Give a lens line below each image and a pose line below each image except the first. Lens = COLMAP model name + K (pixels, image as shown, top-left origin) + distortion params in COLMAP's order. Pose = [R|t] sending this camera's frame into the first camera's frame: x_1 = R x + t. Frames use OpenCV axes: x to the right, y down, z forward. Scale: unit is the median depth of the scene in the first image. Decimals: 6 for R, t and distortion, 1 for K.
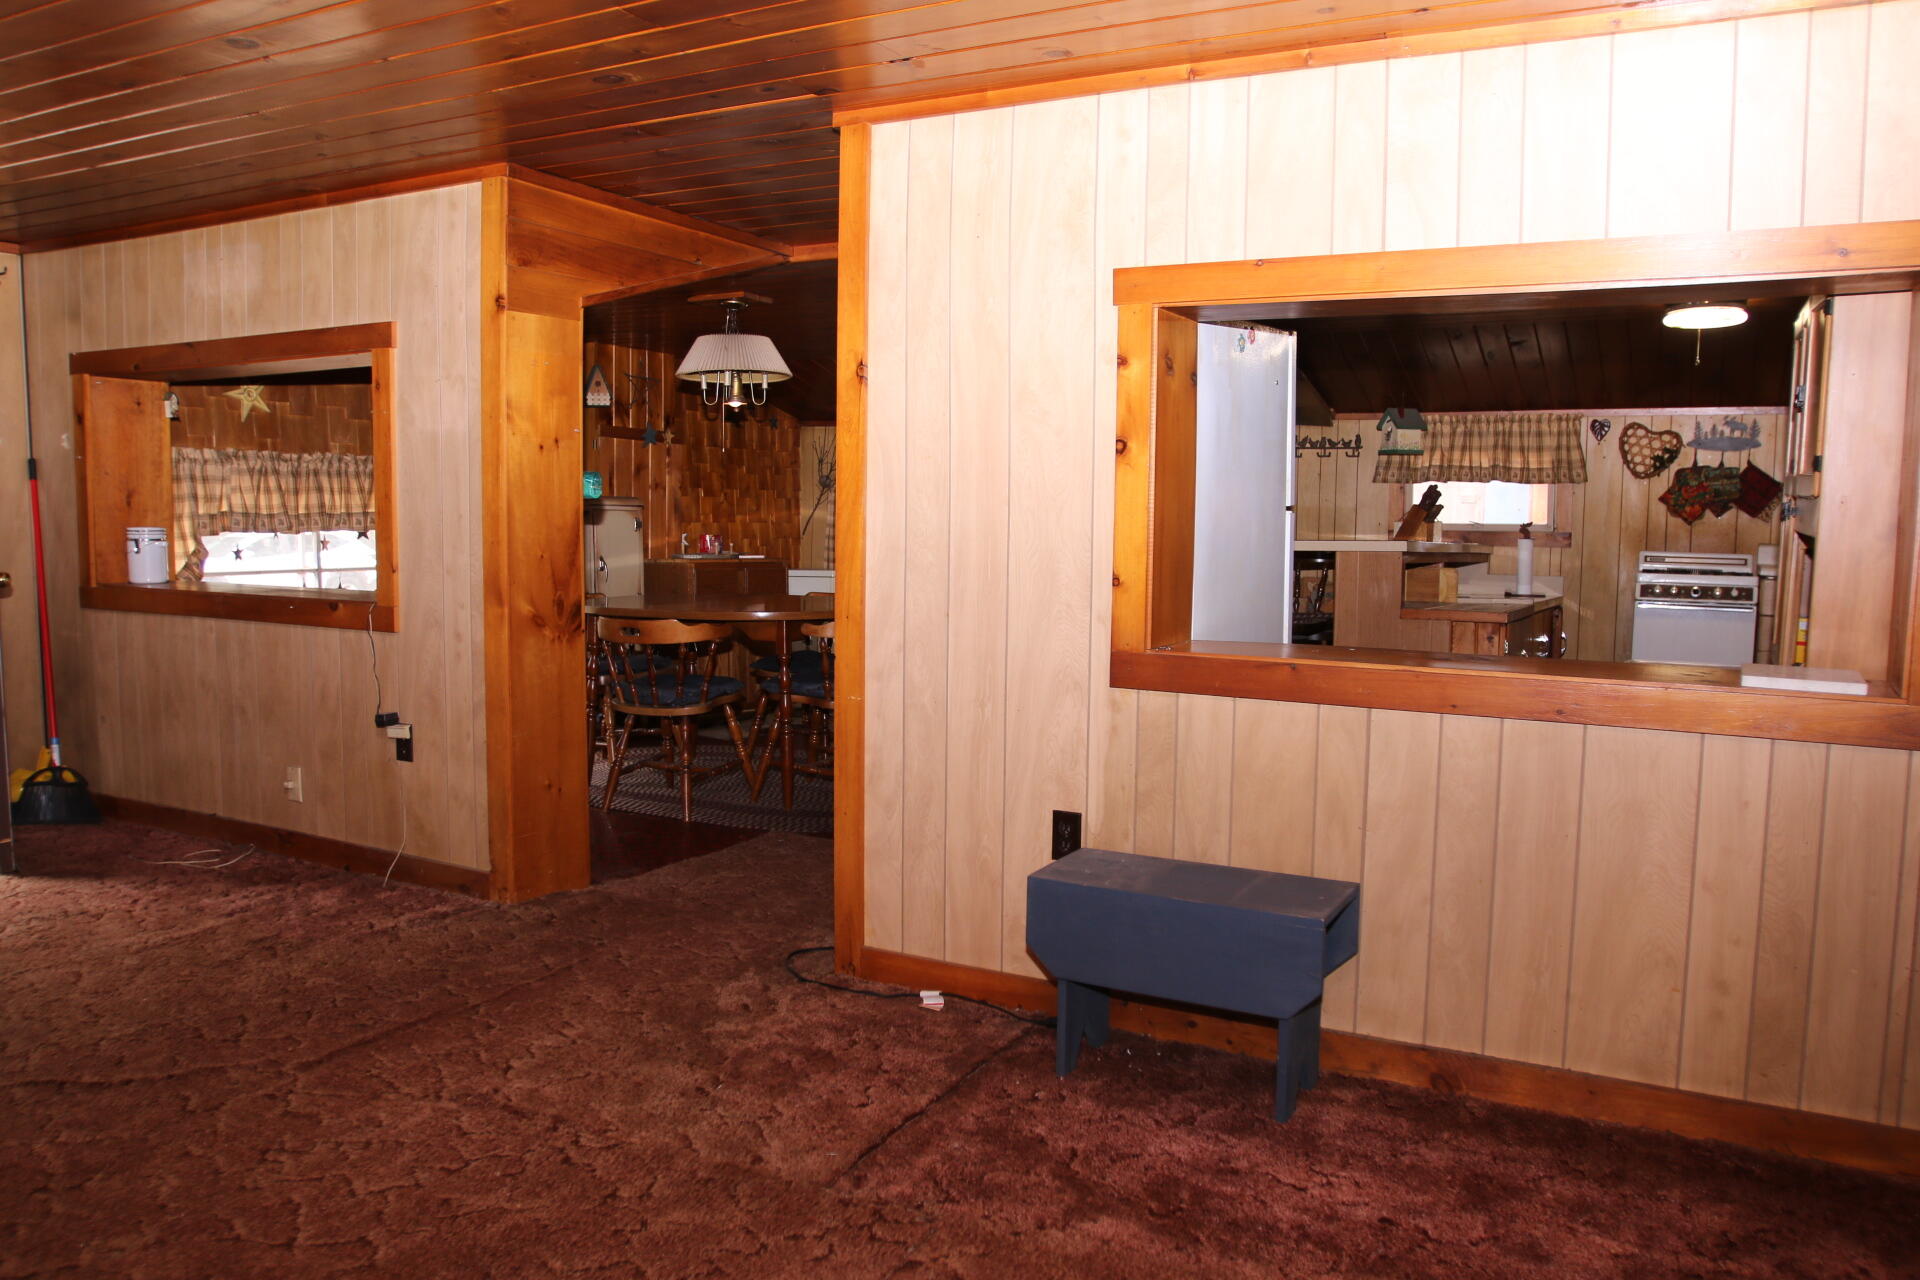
lens RADIAL K [[1410.7, 0, 955.6], [0, 1410.7, 624.3], [0, 0, 1]] dist [-0.097195, 0.064816]
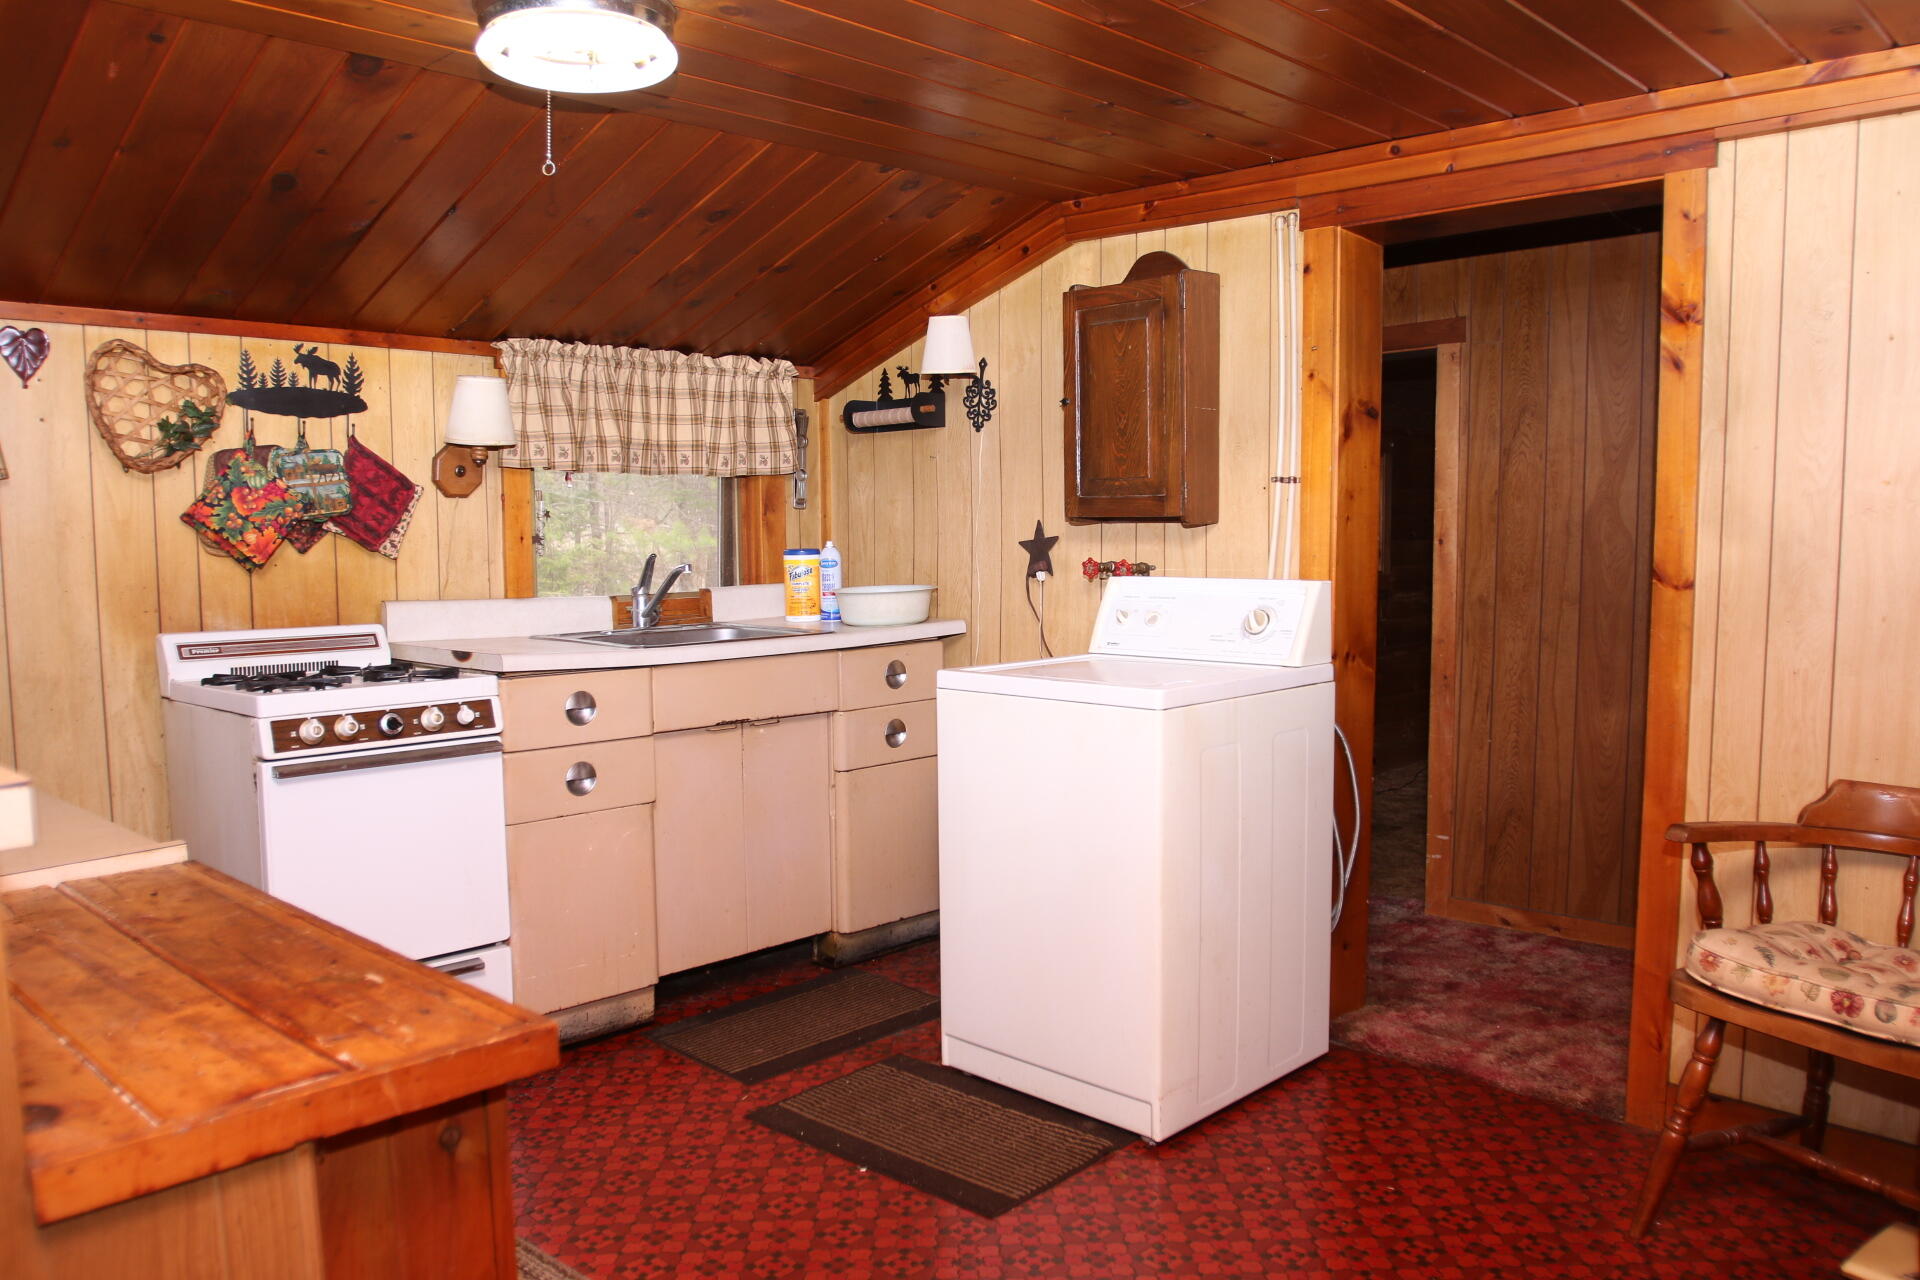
lens RADIAL K [[1410.7, 0, 976.6], [0, 1410.7, 647.3], [0, 0, 1]] dist [-0.097195, 0.064816]
pose [[0.265151, -0.097472, 0.959267, 0.229821], [0.089683, 0.993058, 0.076116, -0.095166], [-0.960027, 0.065847, 0.272052, 1.008865]]
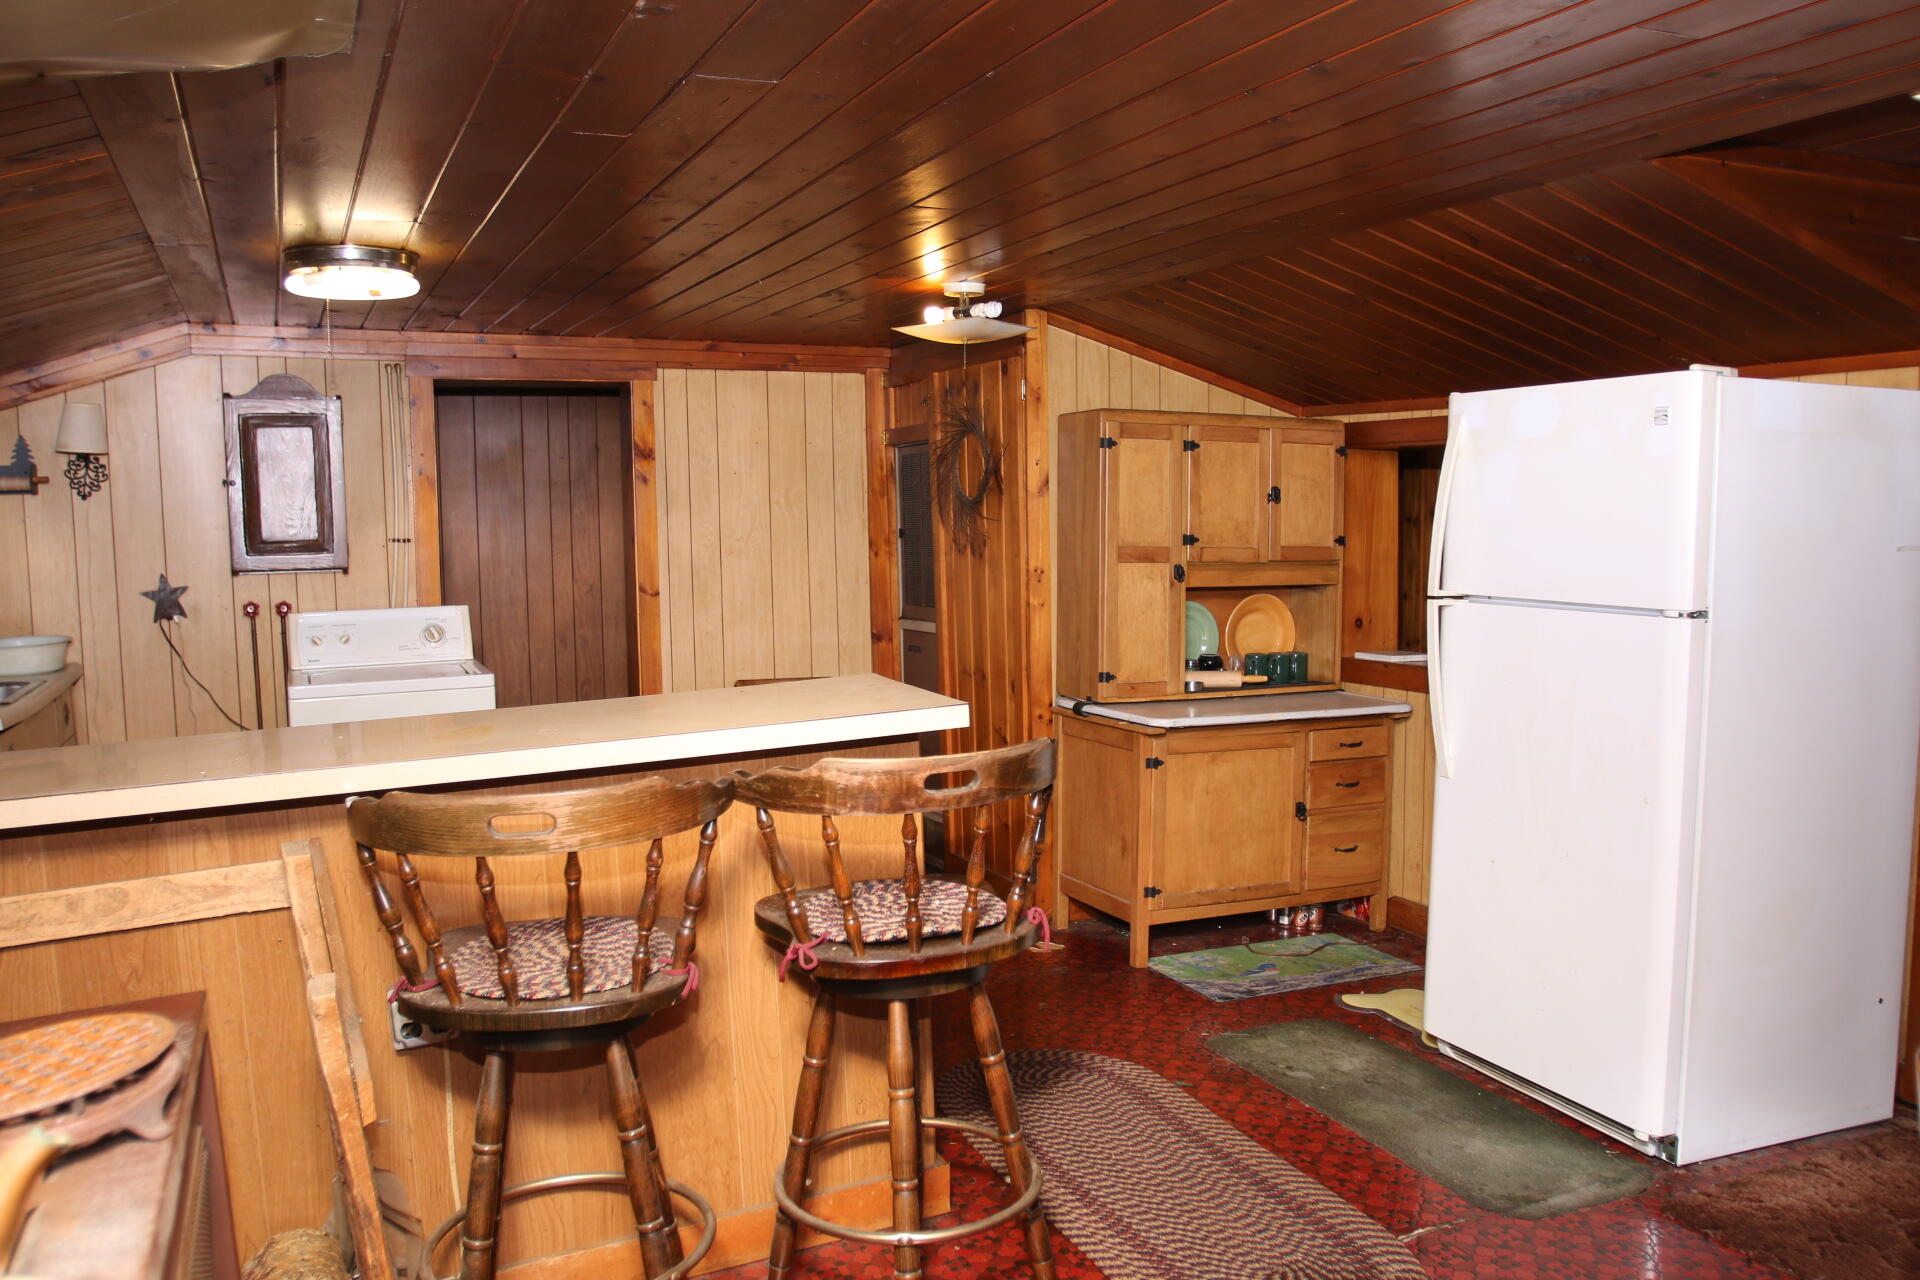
lens RADIAL K [[1491.0, 0, 959.8], [0, 1491.0, 645.5], [0, 0, 1]] dist [-0.090612, 0.058515]
pose [[-0.793983, -0.053935, 0.605542, -0.074964], [0.056610, 0.985170, 0.161975, -0.194703], [-0.605298, 0.162885, -0.779155, 1.709255]]
